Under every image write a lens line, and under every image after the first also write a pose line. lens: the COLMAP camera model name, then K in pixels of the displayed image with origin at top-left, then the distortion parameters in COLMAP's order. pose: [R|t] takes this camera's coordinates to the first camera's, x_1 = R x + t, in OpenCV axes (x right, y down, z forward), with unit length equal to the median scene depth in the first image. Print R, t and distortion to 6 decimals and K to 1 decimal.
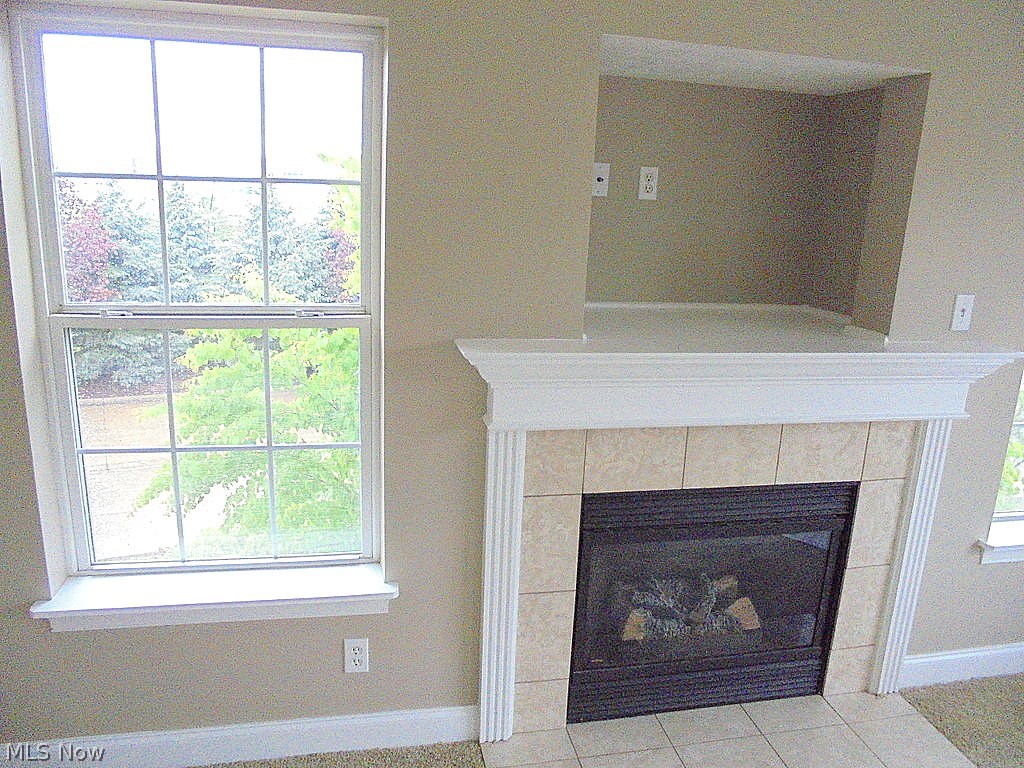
lens RADIAL K [[772.7, 0, 508.1], [0, 772.7, 393.0], [0, 0, 1]] dist [-0.133227, 0.120833]
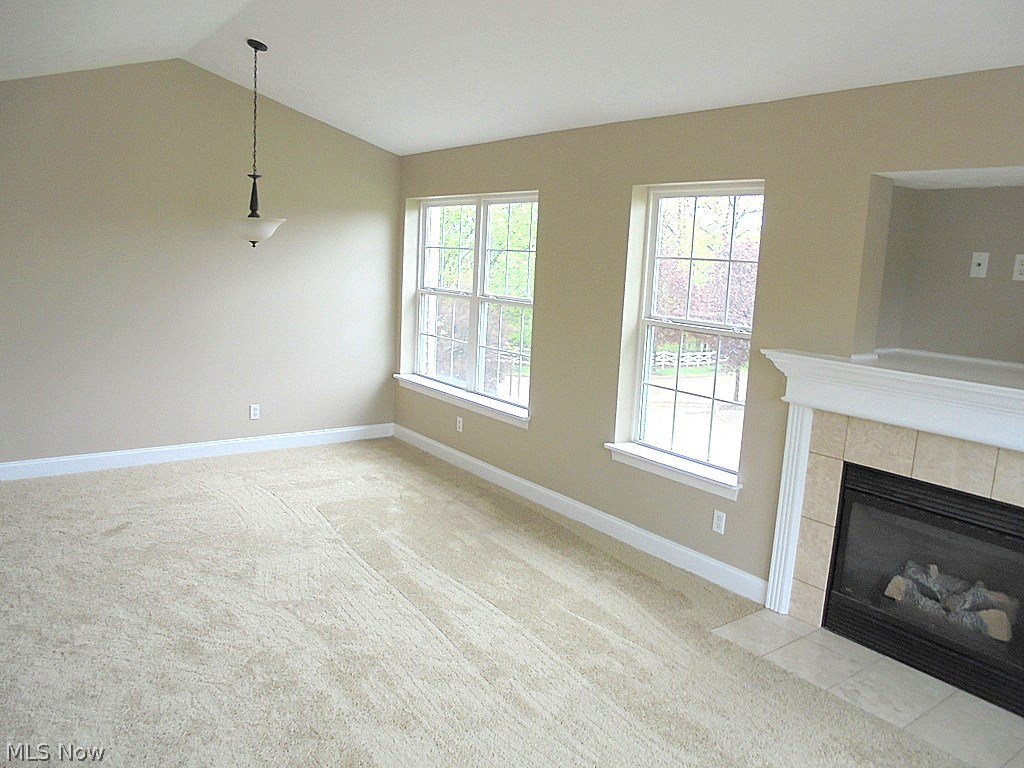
lens RADIAL K [[772.7, 0, 508.1], [0, 772.7, 393.0], [0, 0, 1]] dist [-0.133227, 0.120833]
pose [[0.415395, 0.141973, -0.898493, 1.079729], [-0.258183, 0.965525, 0.033201, 0.116254], [0.872232, 0.218184, 0.437730, -0.255072]]
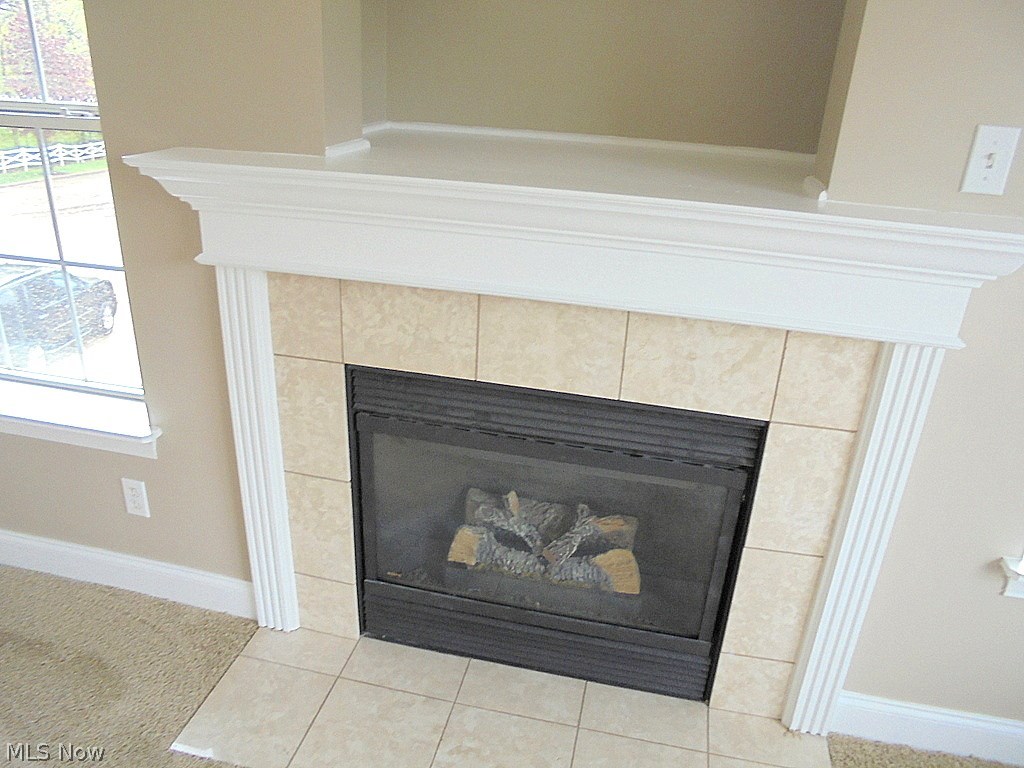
lens RADIAL K [[772.7, 0, 508.1], [0, 772.7, 393.0], [0, 0, 1]] dist [-0.133227, 0.120833]
pose [[0.912002, 0.172256, -0.372263, 0.509145], [-0.113133, 0.977980, 0.175374, 0.004919], [0.394275, -0.117826, 0.911408, 0.329451]]
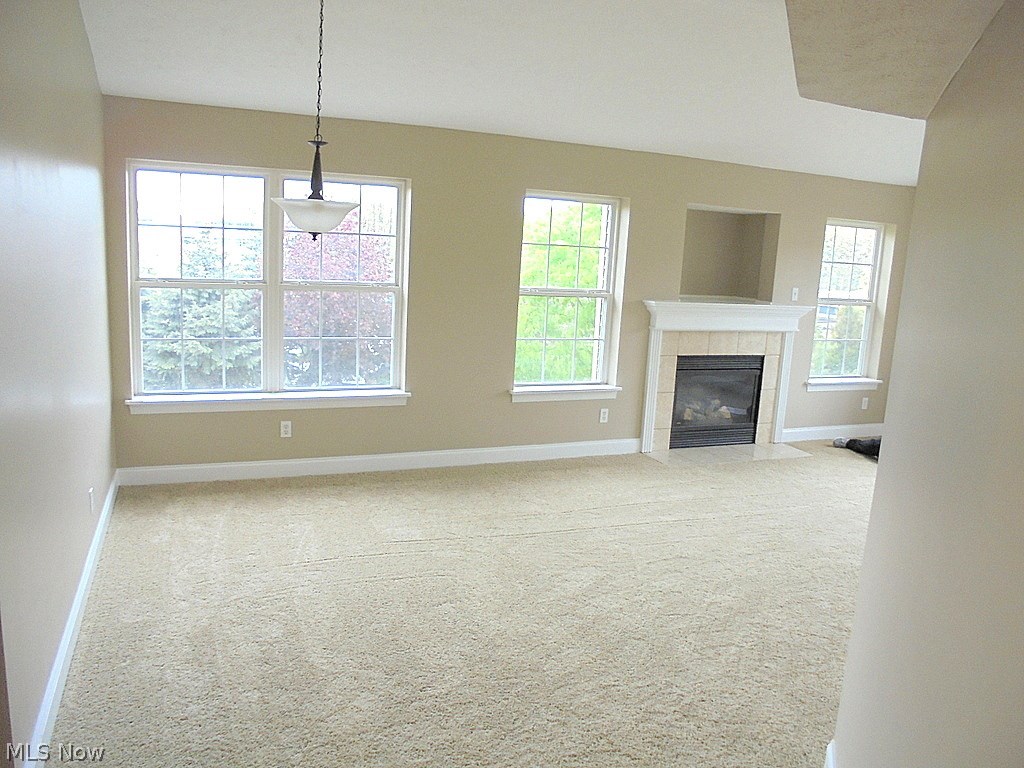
lens RADIAL K [[792.5, 0, 510.3], [0, 792.5, 420.0], [0, 0, 1]] dist [-0.124131, -0.000908]
pose [[0.979436, -0.034527, 0.198778, -1.030781], [0.040235, 0.998884, -0.024746, 0.392454], [-0.197702, 0.032235, 0.979732, -1.621110]]
